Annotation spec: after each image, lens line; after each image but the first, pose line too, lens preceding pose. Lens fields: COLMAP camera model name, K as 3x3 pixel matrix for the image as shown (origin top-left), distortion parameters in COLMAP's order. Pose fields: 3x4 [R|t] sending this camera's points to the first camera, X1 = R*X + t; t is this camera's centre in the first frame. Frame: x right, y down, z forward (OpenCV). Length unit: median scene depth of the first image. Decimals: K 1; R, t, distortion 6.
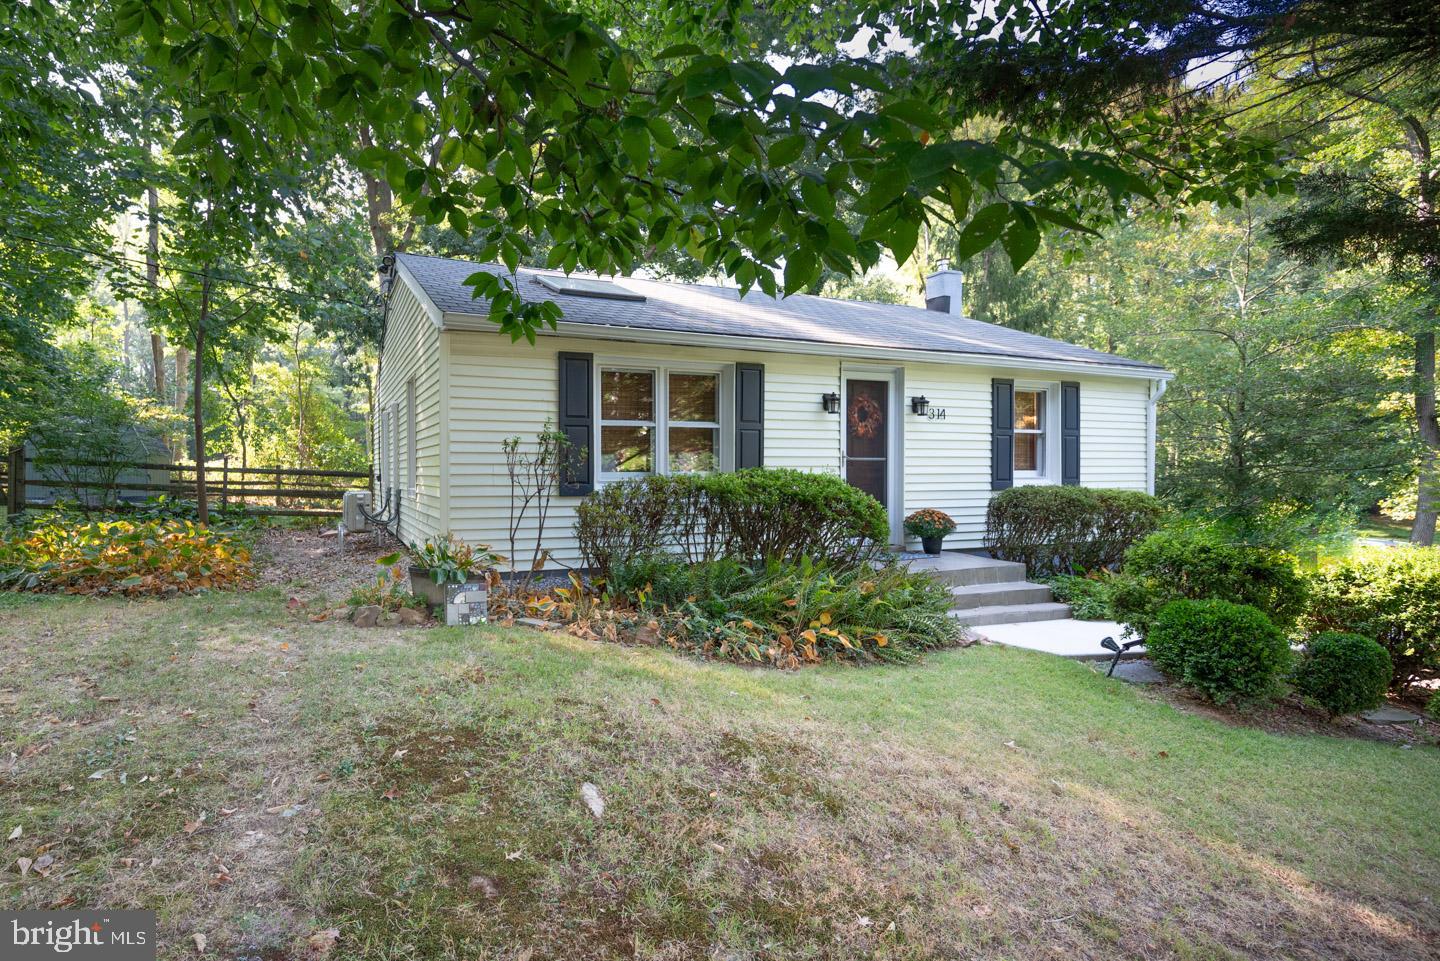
lens RADIAL K [[673.3, 0, 720.0], [0, 673.3, 480.5], [0, 0, 1]] dist [-0.000272, 0.000074]
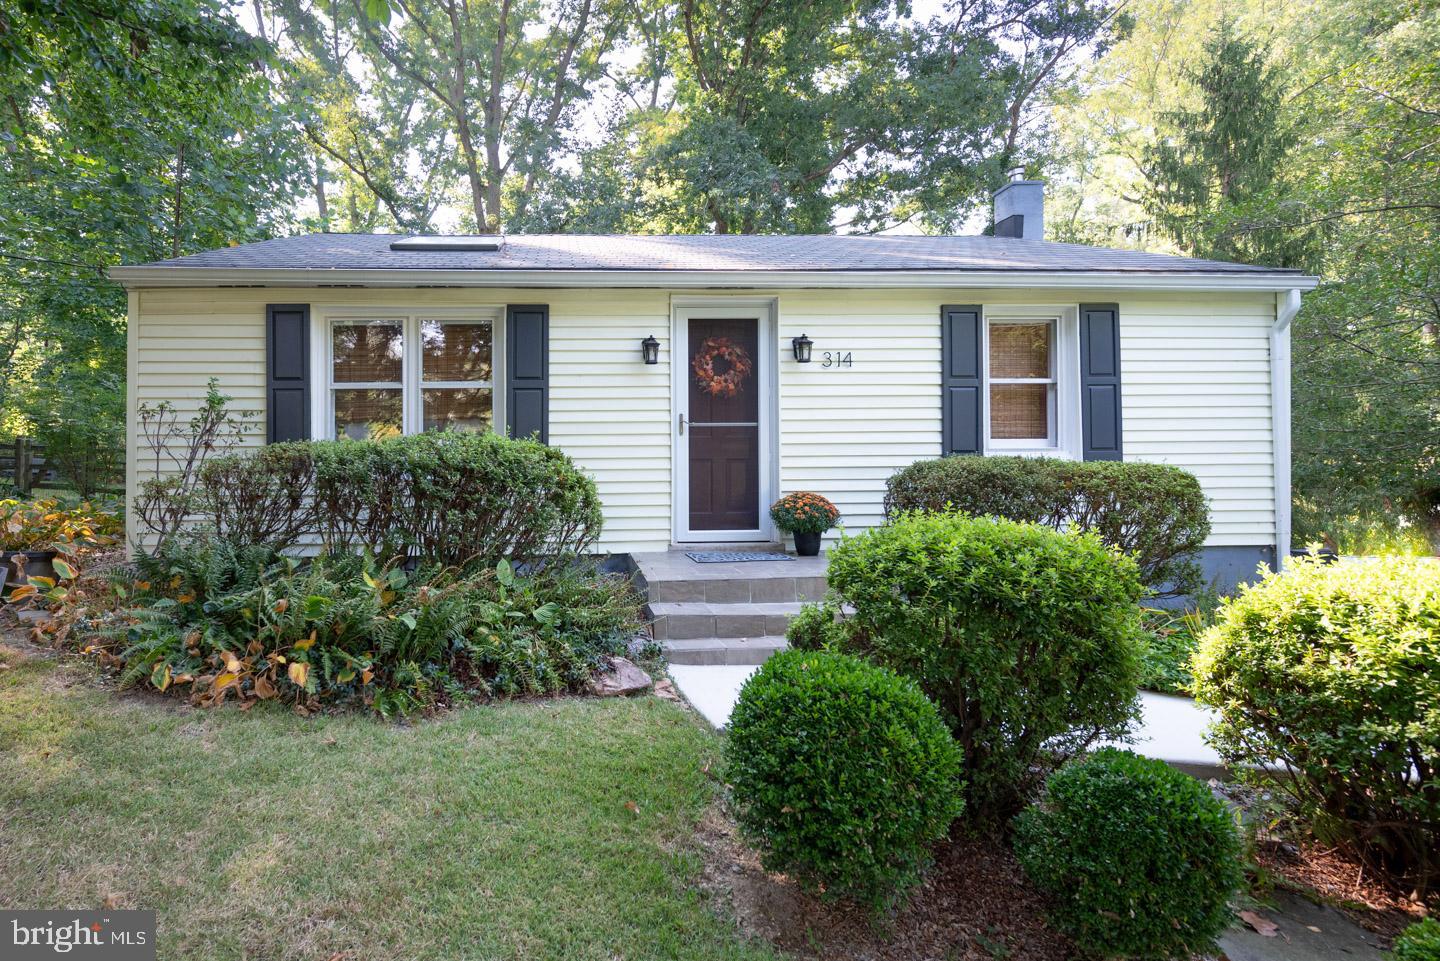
lens RADIAL K [[702.1, 0, 720.5], [0, 702.1, 451.2], [0, 0, 1]] dist [-0.000489, 0.000498]
pose [[0.942834, -0.018259, -0.332762, 0.463733], [0.005832, 0.999249, -0.038304, 0.026429], [0.333211, 0.034174, 0.942233, 0.270623]]
